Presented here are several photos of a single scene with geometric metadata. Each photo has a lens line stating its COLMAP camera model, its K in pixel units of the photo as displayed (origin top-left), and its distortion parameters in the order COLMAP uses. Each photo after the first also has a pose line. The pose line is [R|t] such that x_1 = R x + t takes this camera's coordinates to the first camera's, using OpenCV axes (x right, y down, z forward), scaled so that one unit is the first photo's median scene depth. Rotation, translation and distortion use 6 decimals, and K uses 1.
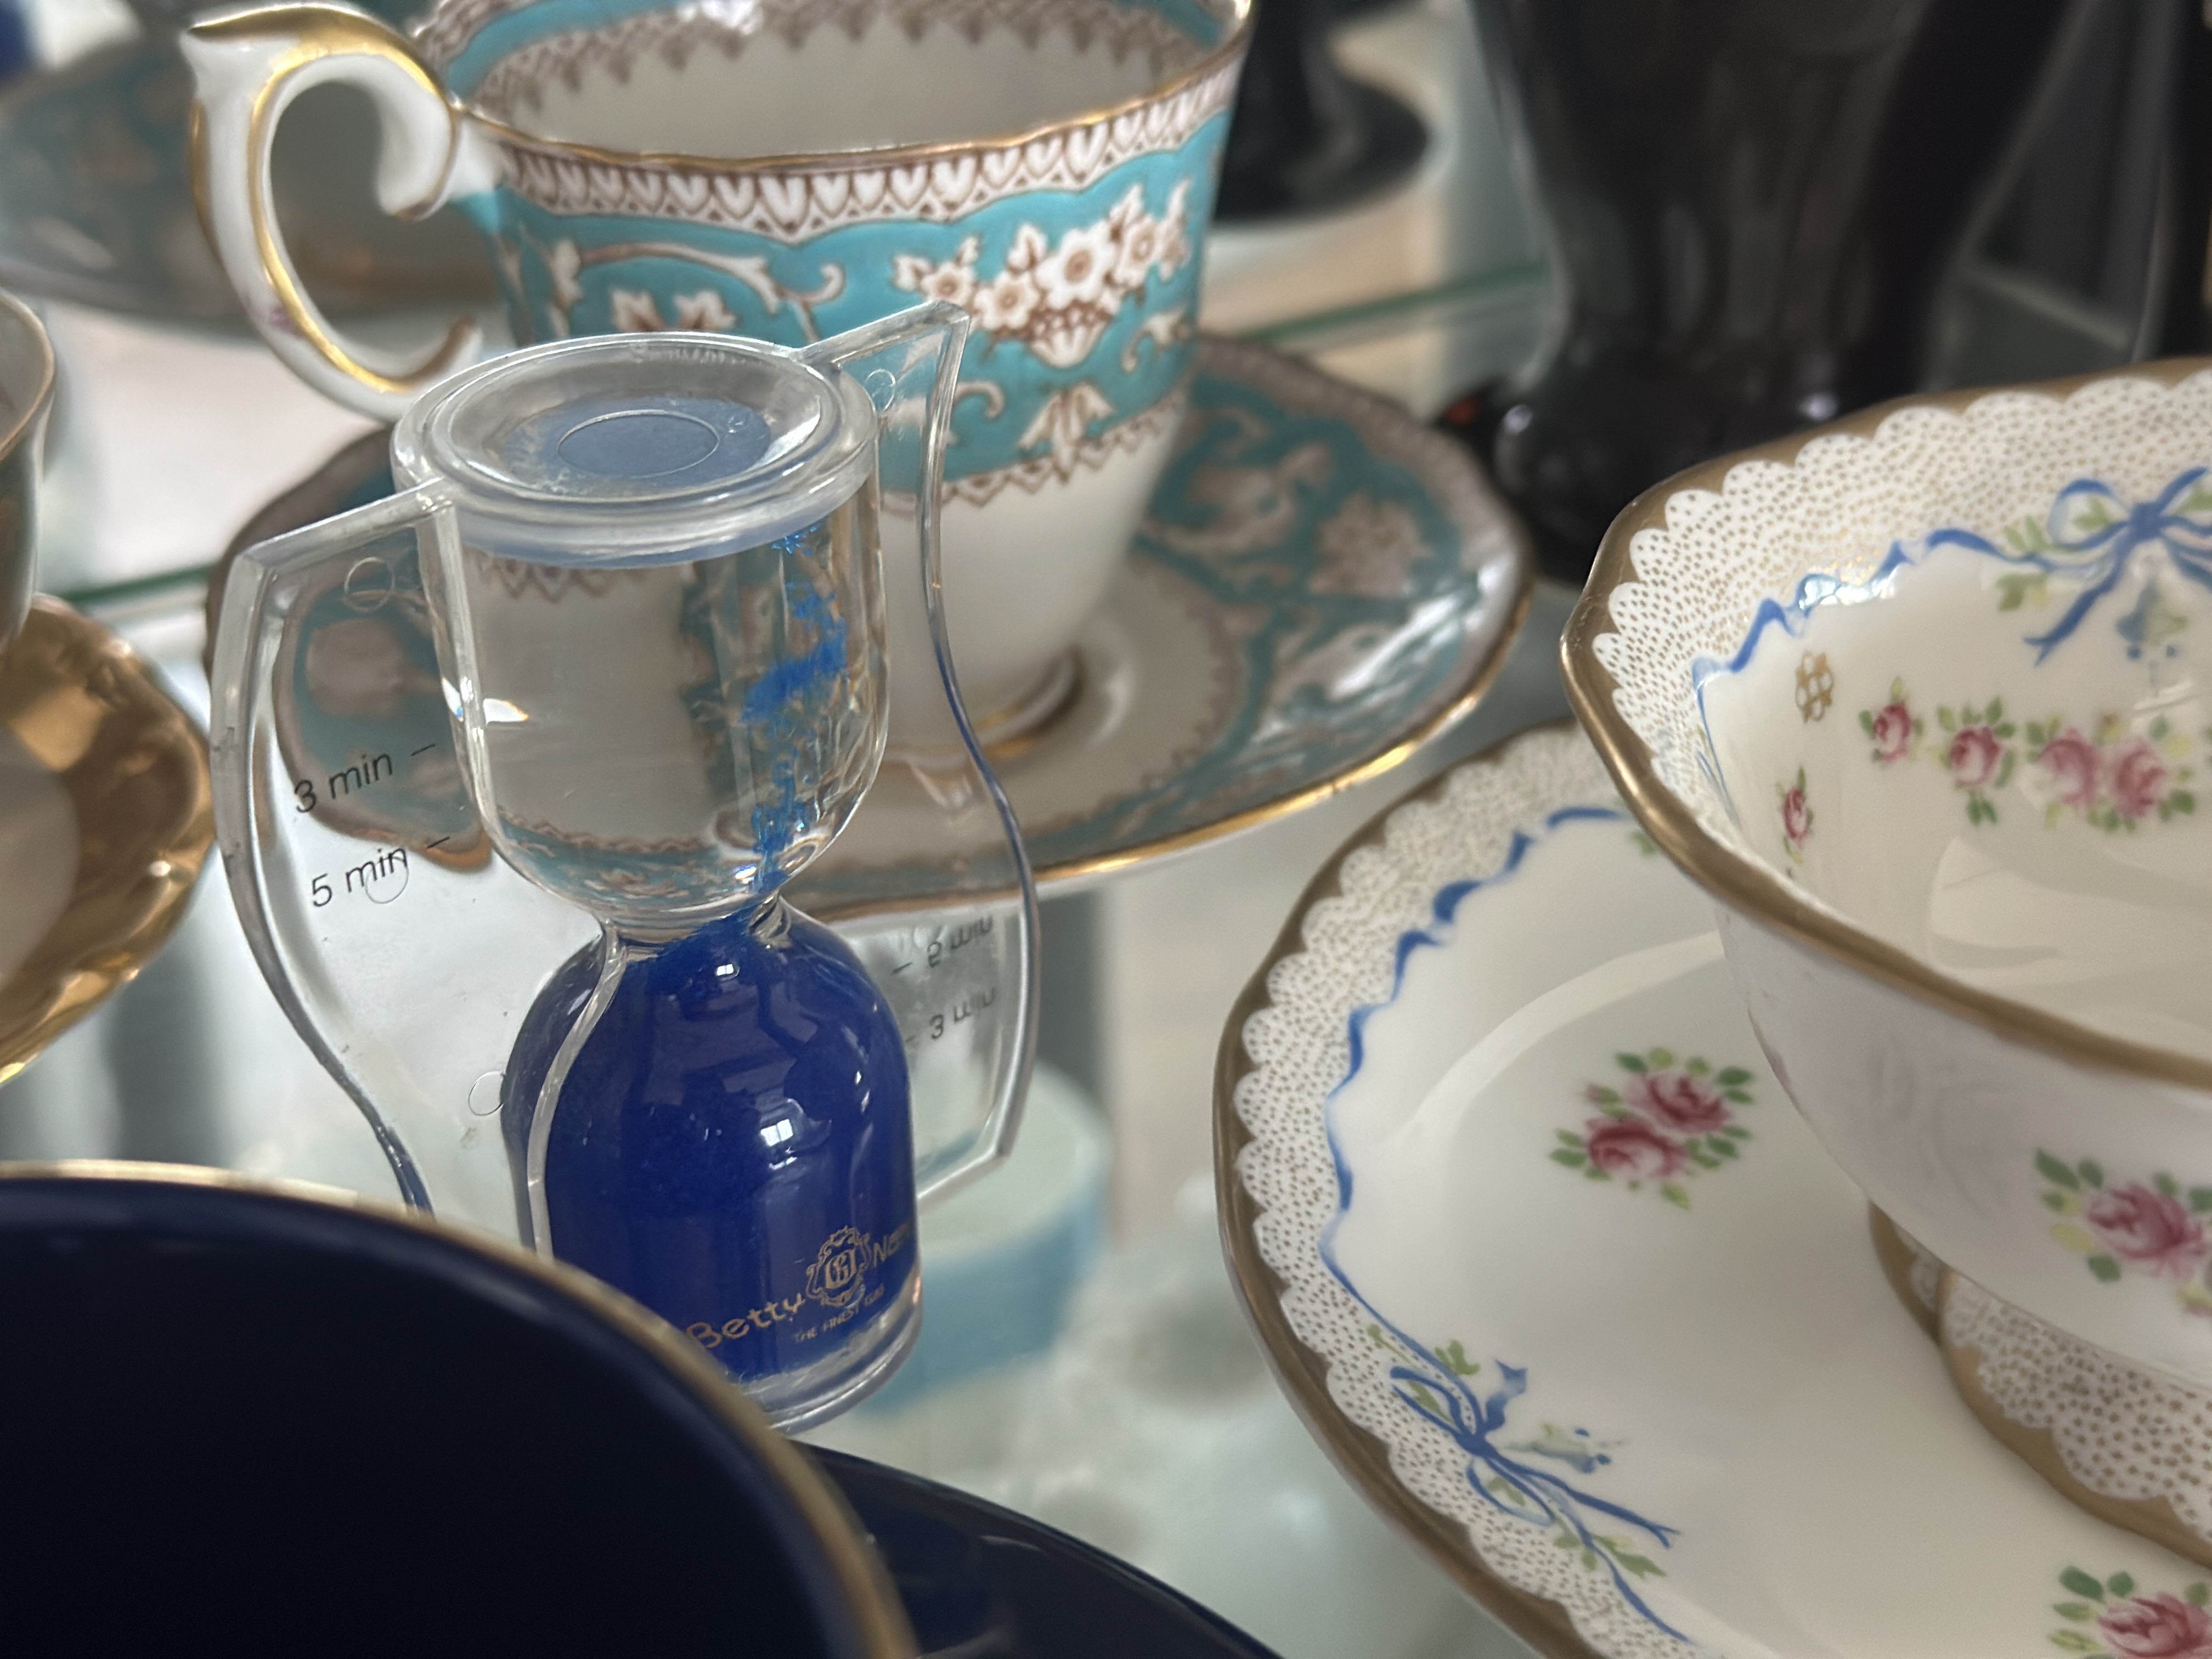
lens RADIAL K [[3123.8, 0, 1106.0], [0, 3123.8, 829.5], [0, 0, 1]] dist [0.143873, -0.346973]
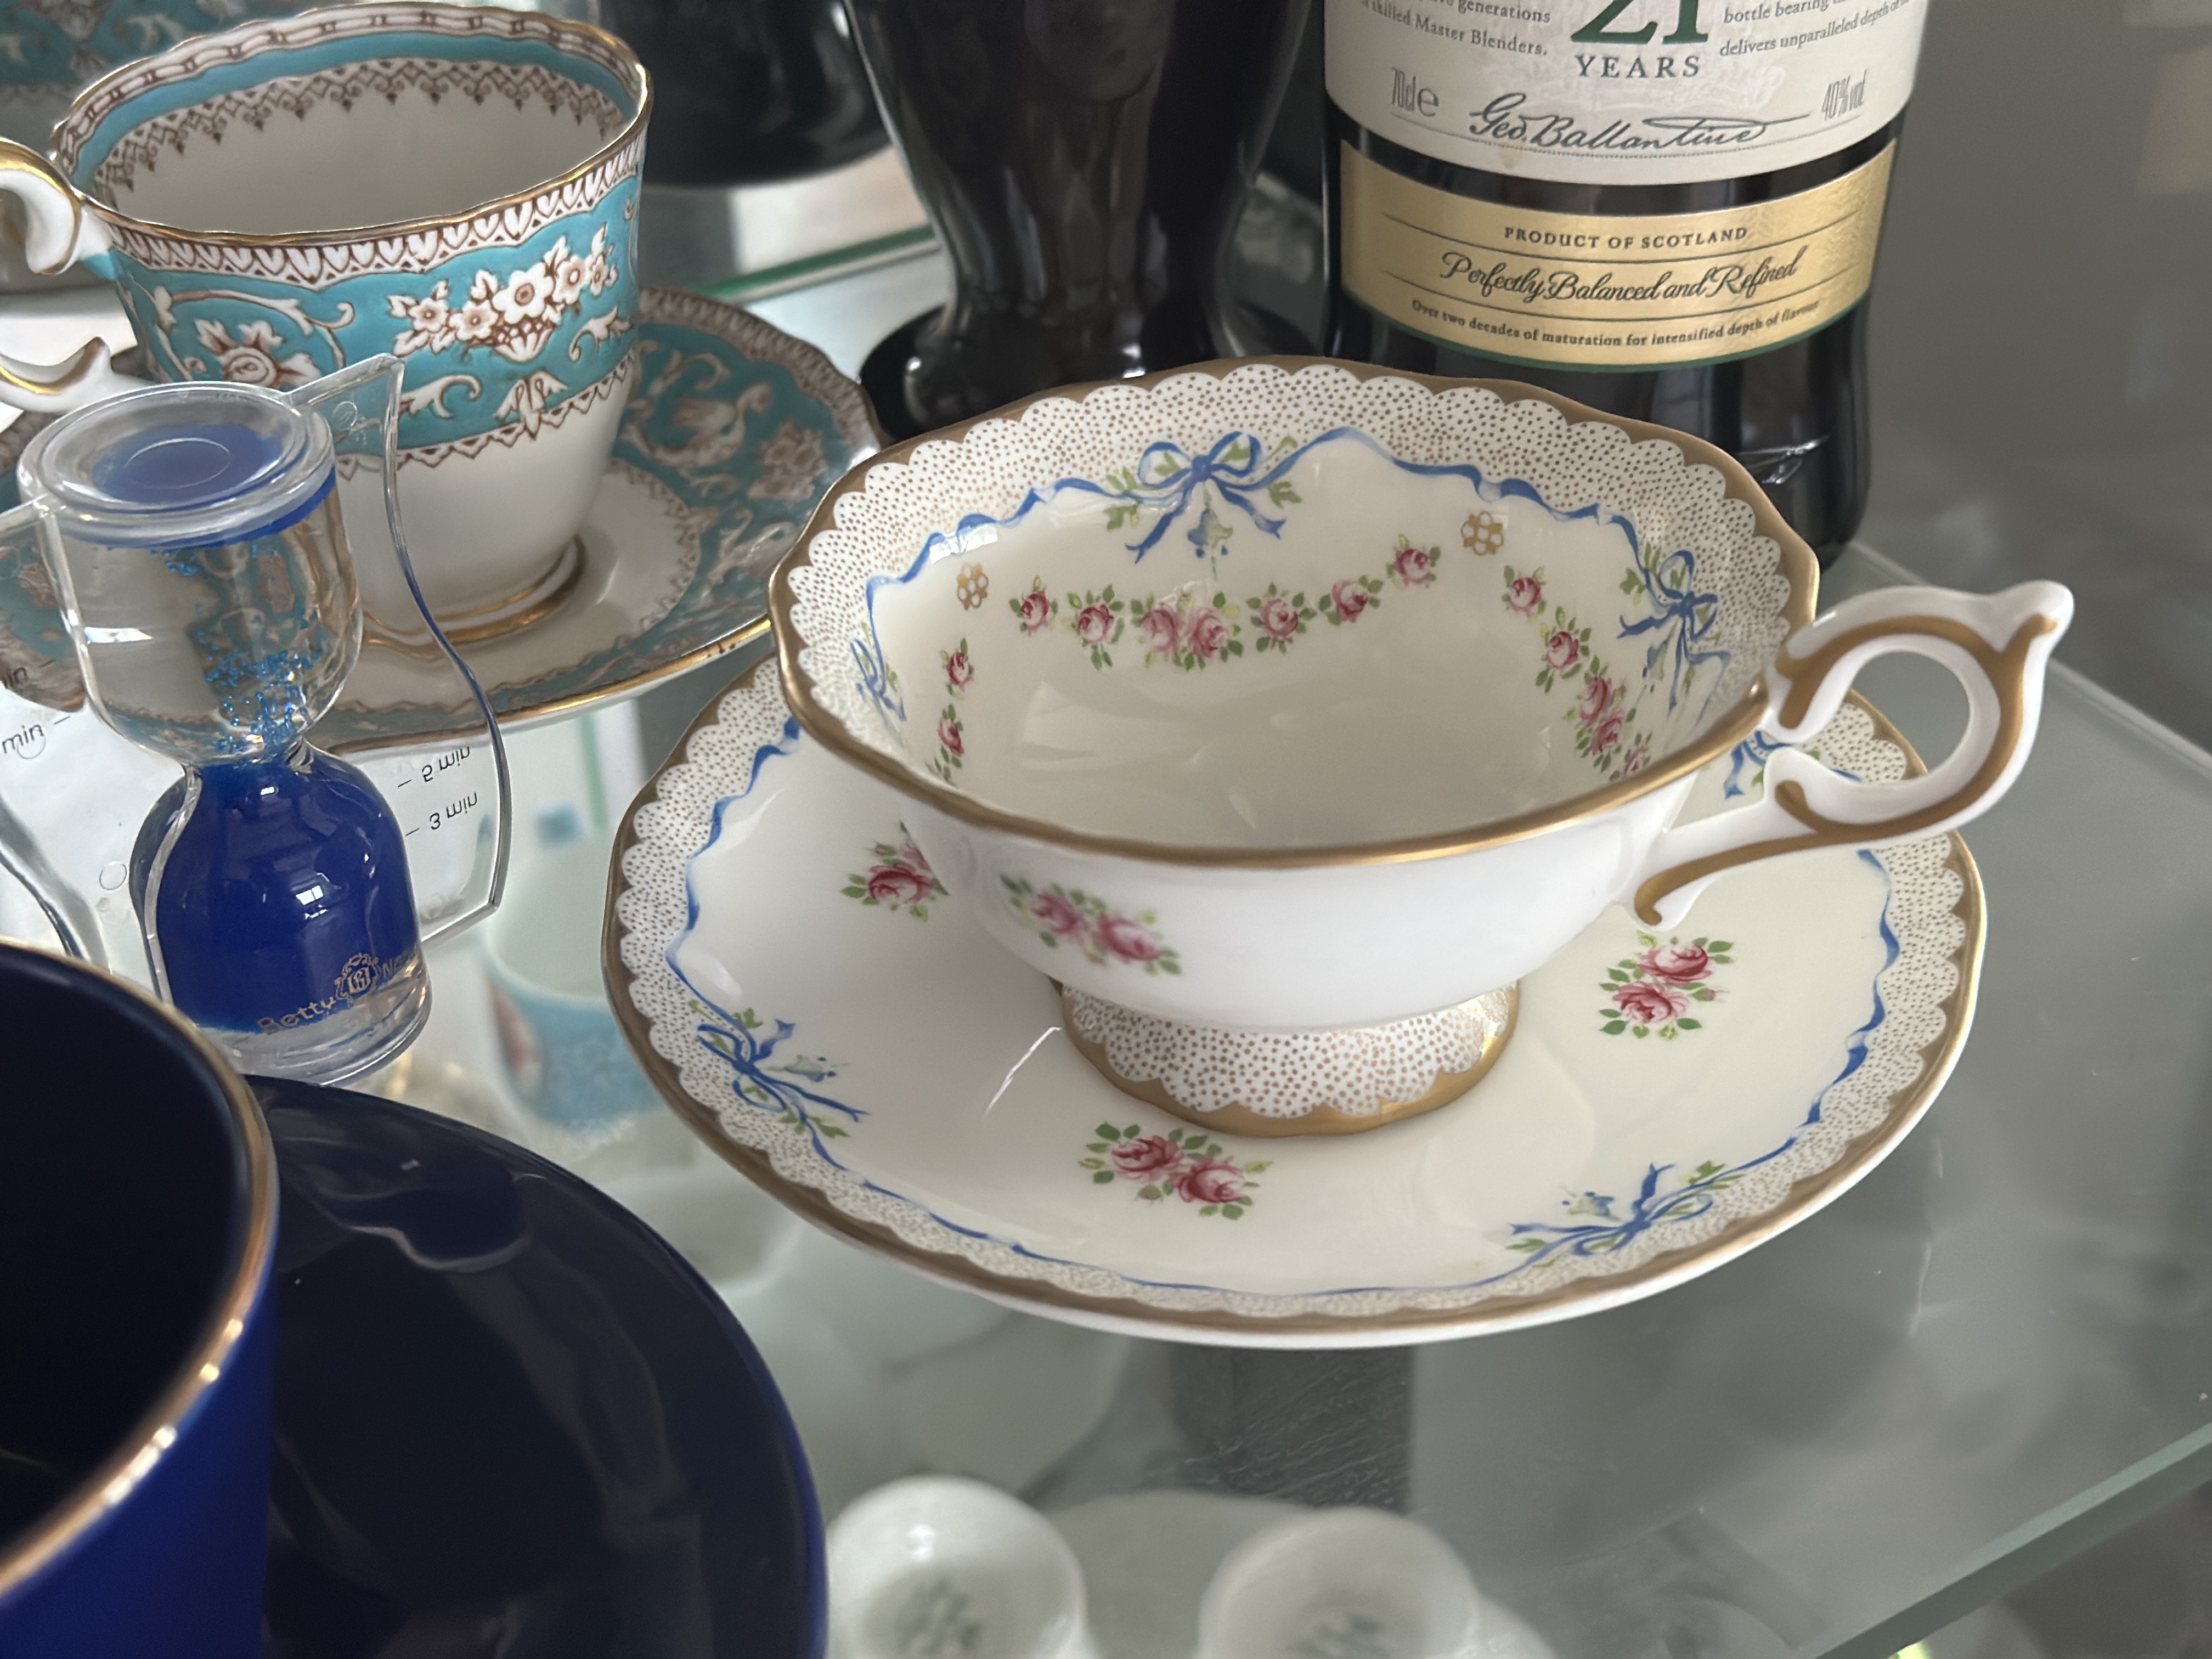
lens RADIAL K [[3097.3, 0, 1106.0], [0, 3097.3, 829.5], [0, 0, 1]] dist [0.175974, -0.410444]
pose [[0.998238, -0.036148, 0.047062, 0.204136], [0.032465, 0.996519, 0.076785, -0.039232], [-0.049674, -0.075122, 0.995936, -0.528431]]
